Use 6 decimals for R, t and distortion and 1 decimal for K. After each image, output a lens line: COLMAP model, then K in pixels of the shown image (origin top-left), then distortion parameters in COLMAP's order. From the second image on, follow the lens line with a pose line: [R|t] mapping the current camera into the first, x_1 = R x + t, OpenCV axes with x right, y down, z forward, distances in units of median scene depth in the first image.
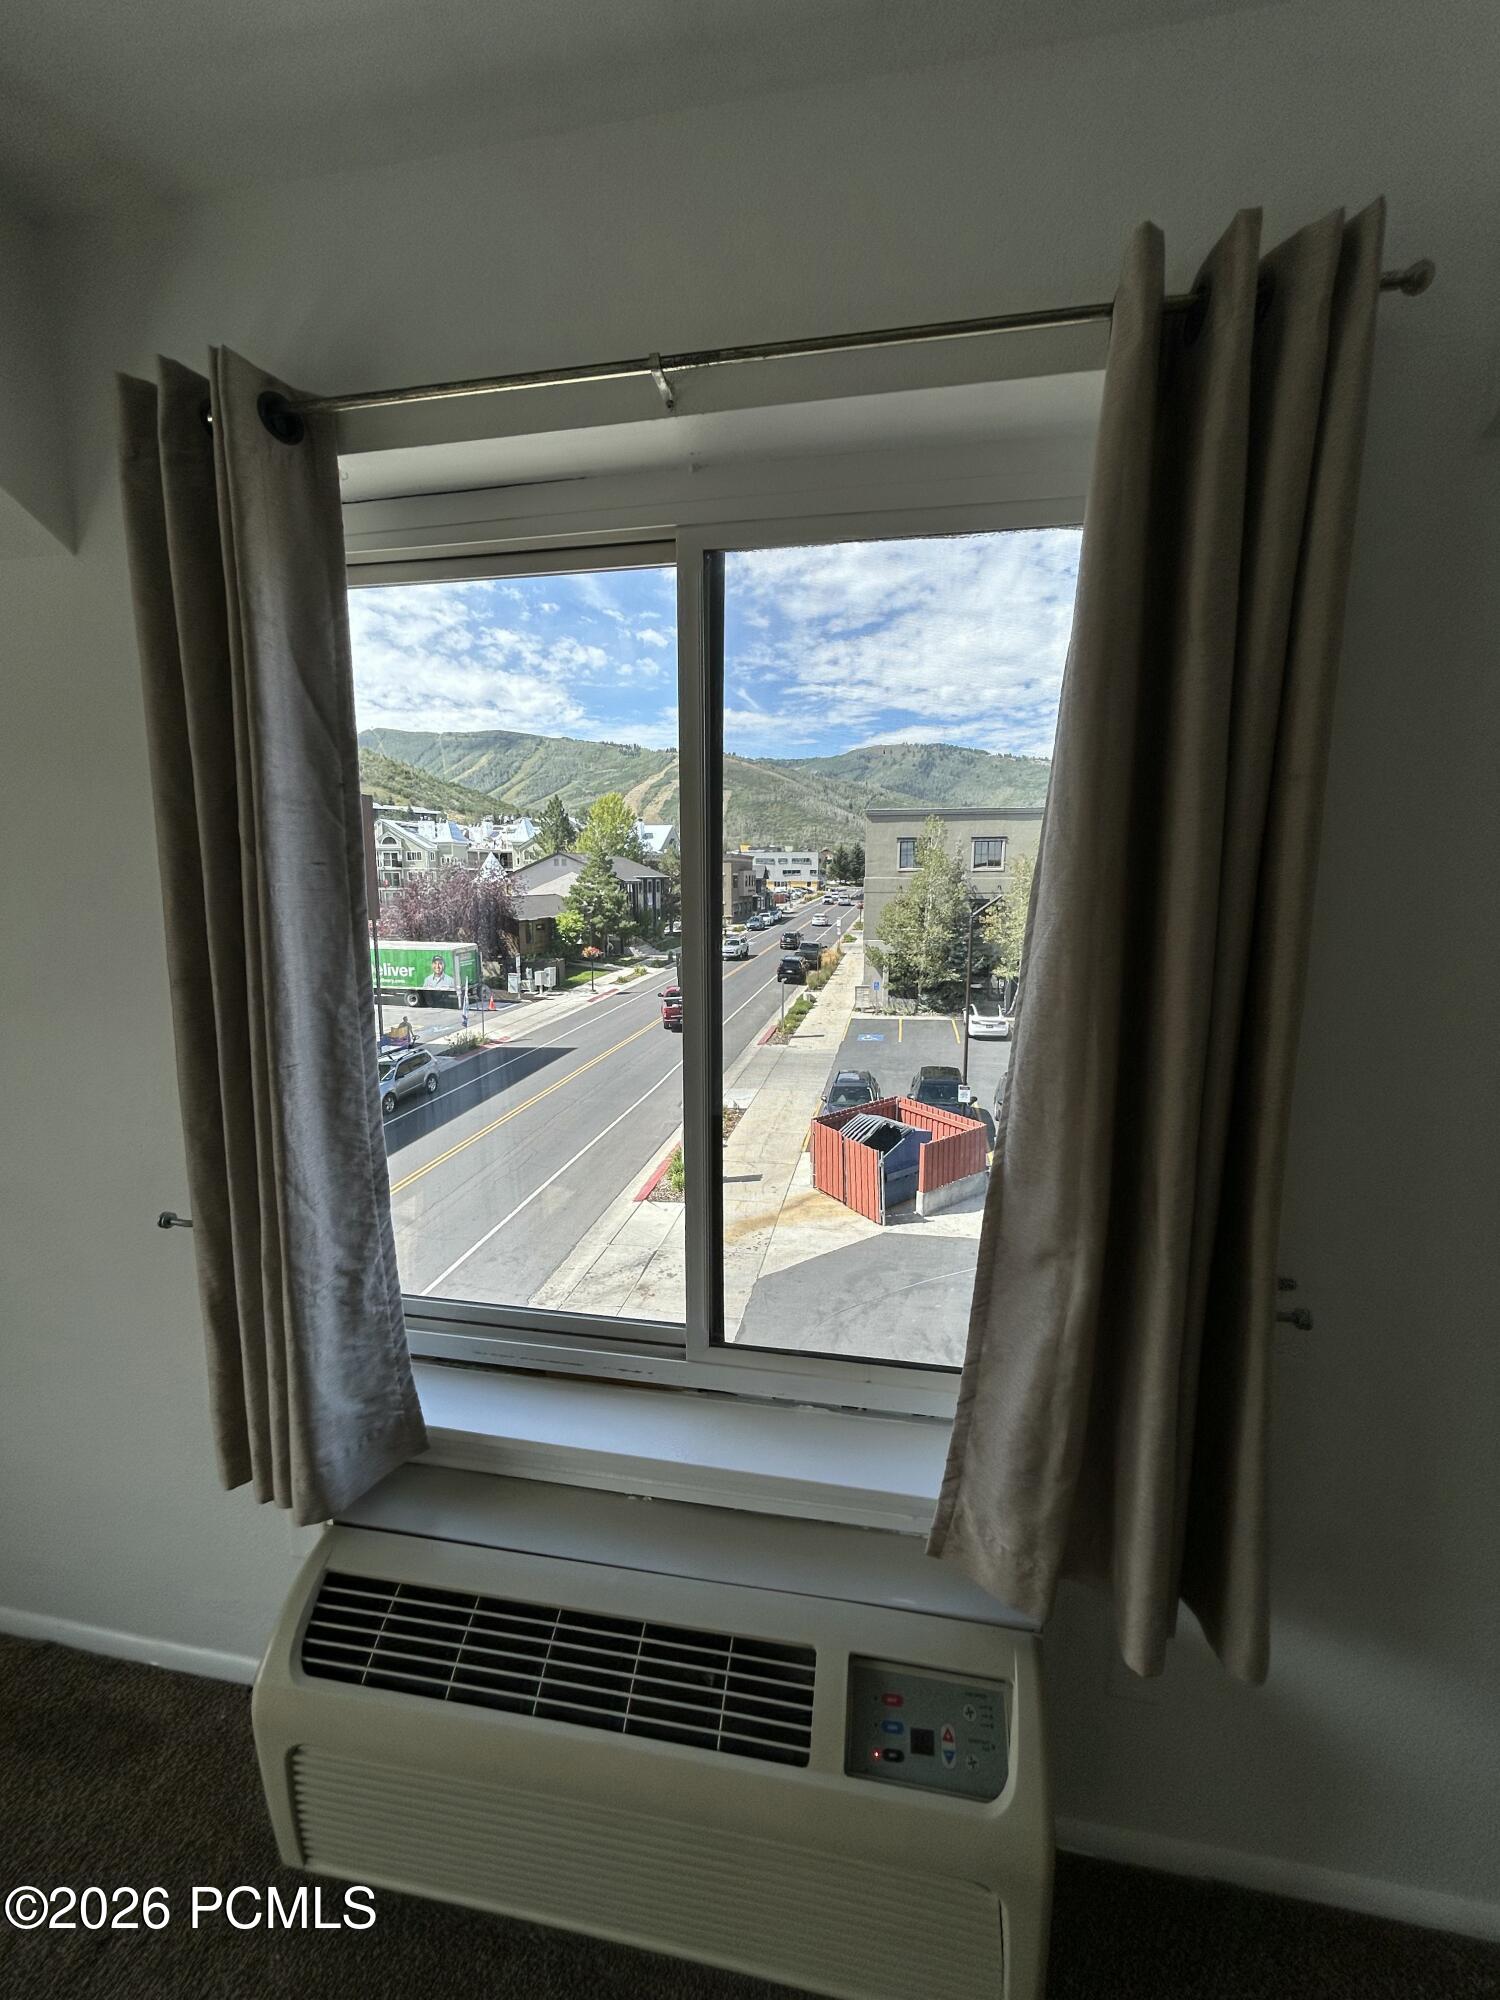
lens RADIAL K [[807.1, 0, 752.1], [0, 807.1, 997.4], [0, 0, 1]] dist [-0.002378, 0.000984]
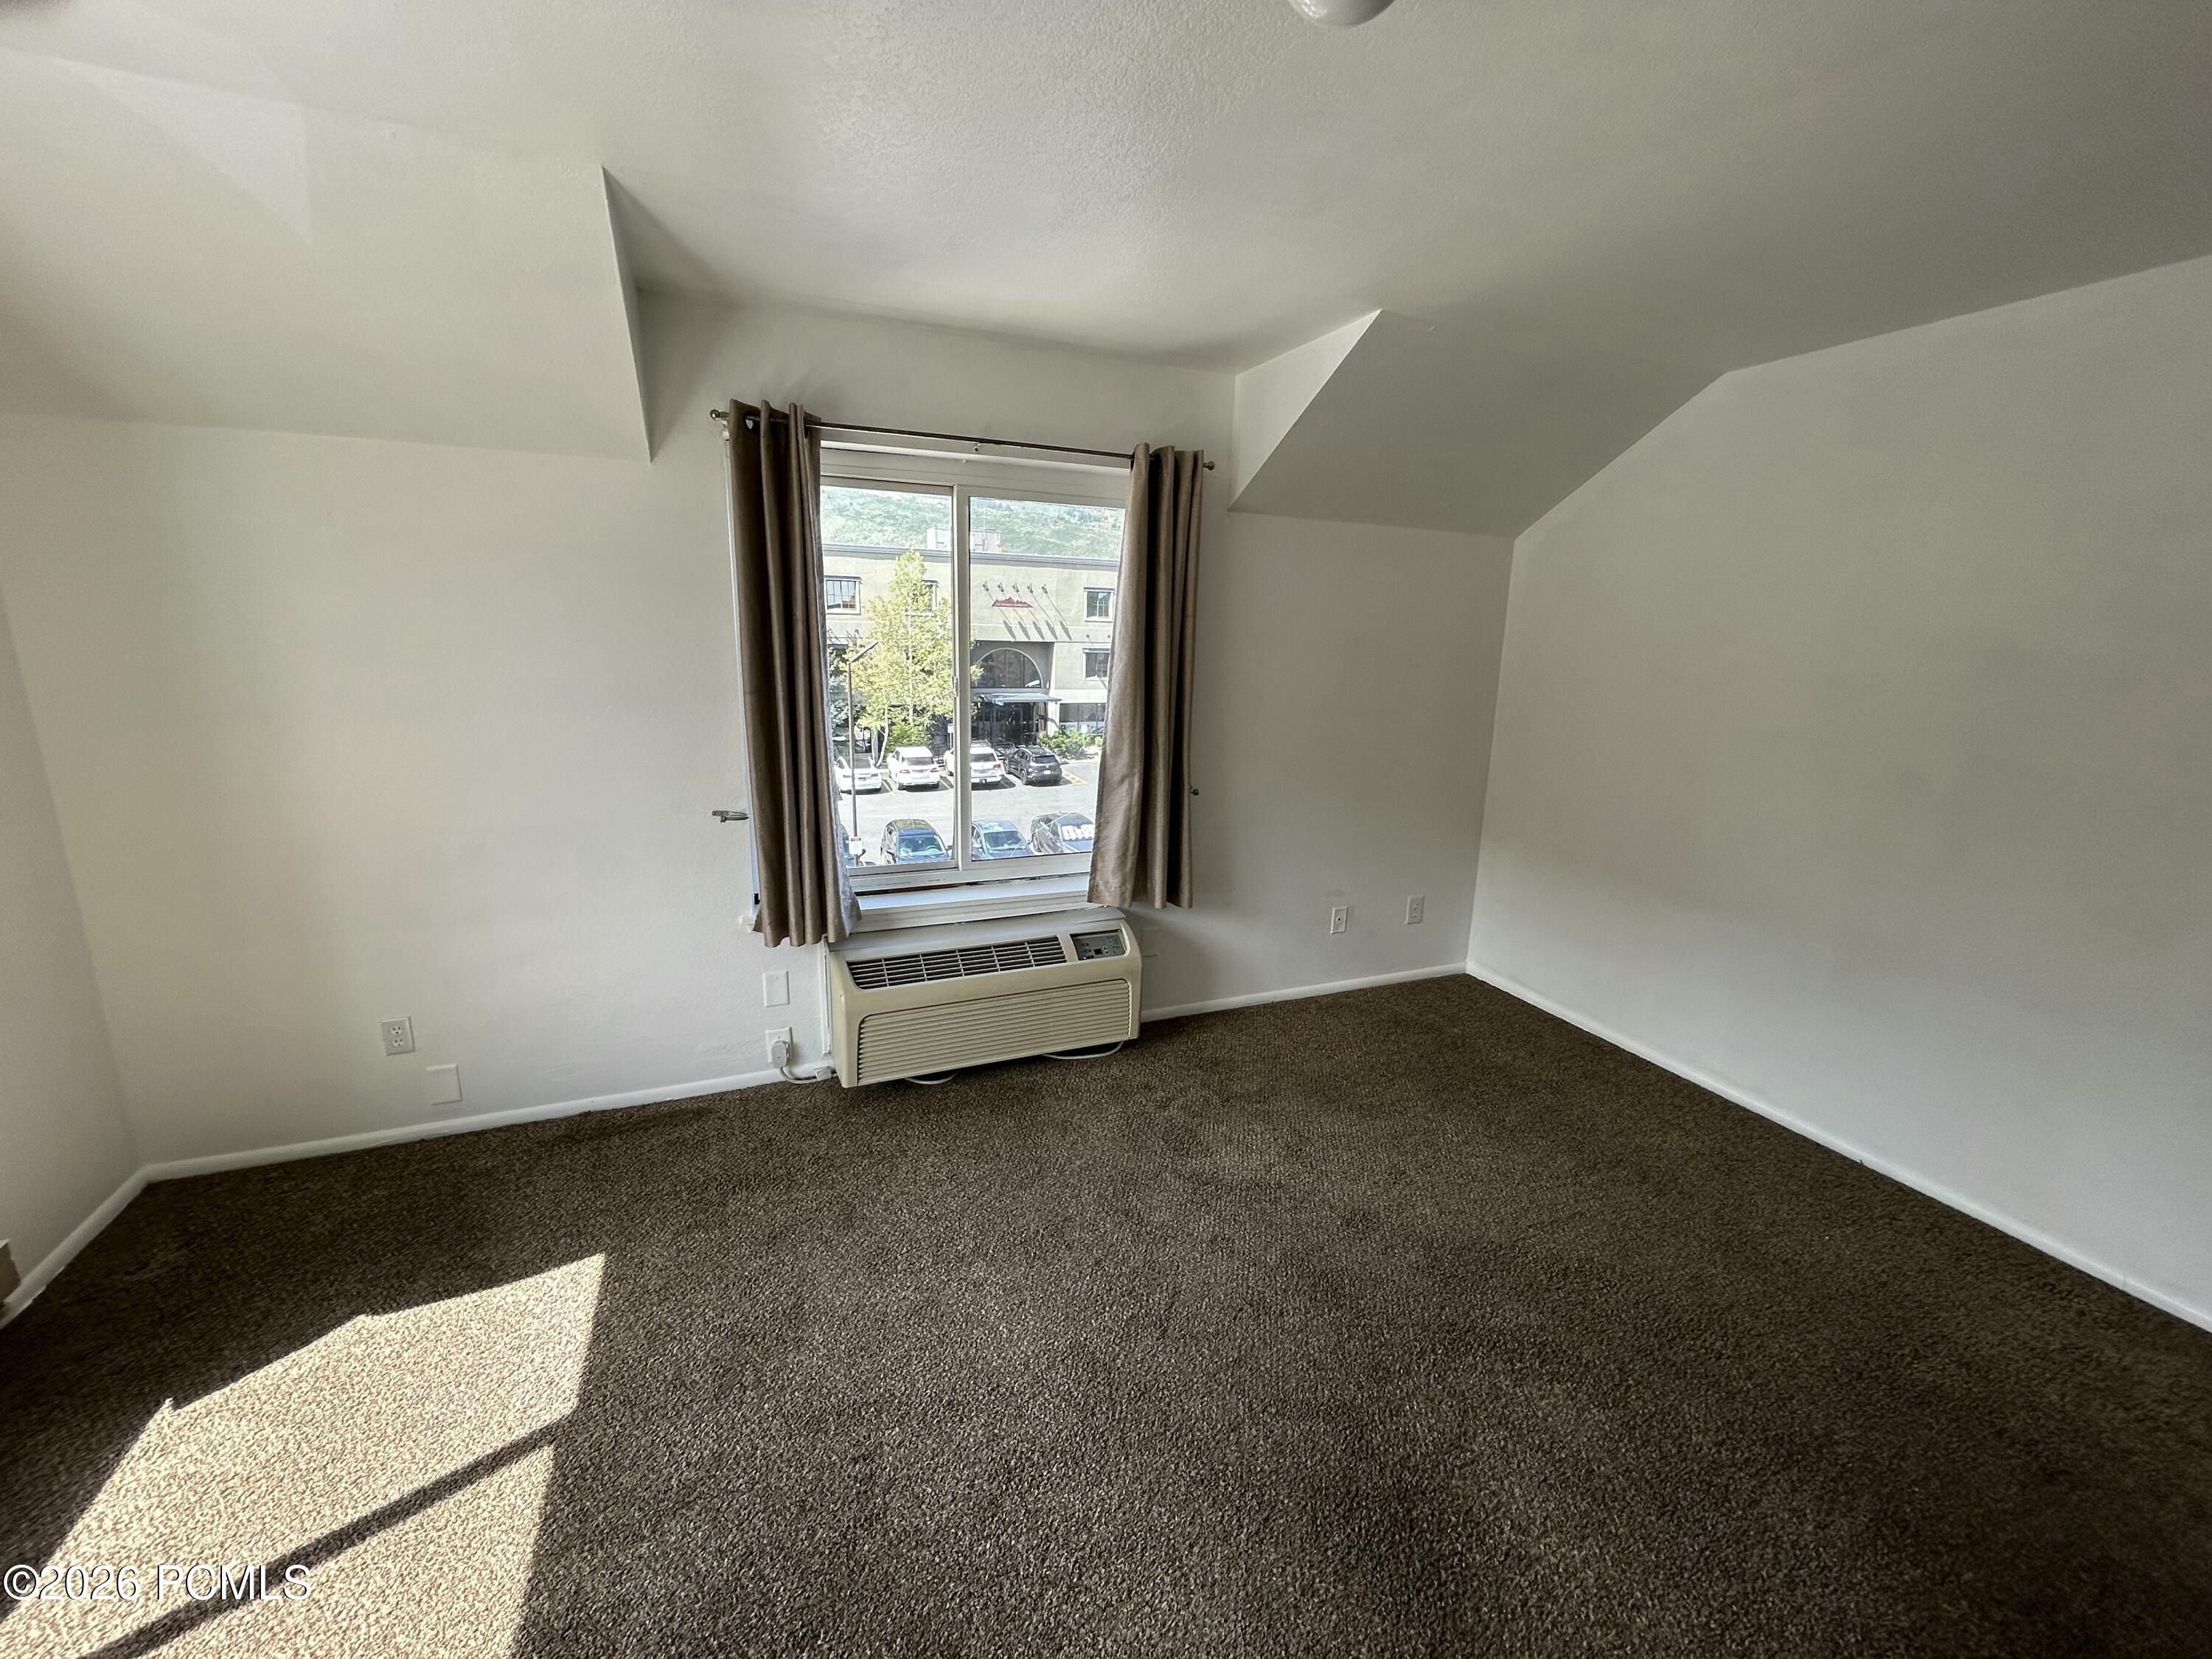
lens RADIAL K [[892.7, 0, 1107.9], [0, 892.7, 826.4], [0, 0, 1]] dist [-0.002378, 0.000984]
pose [[0.835907, -0.099672, 0.539745, -1.176535], [0.055736, 0.993705, 0.097183, 0.147912], [-0.546034, -0.051153, 0.836200, -1.356706]]
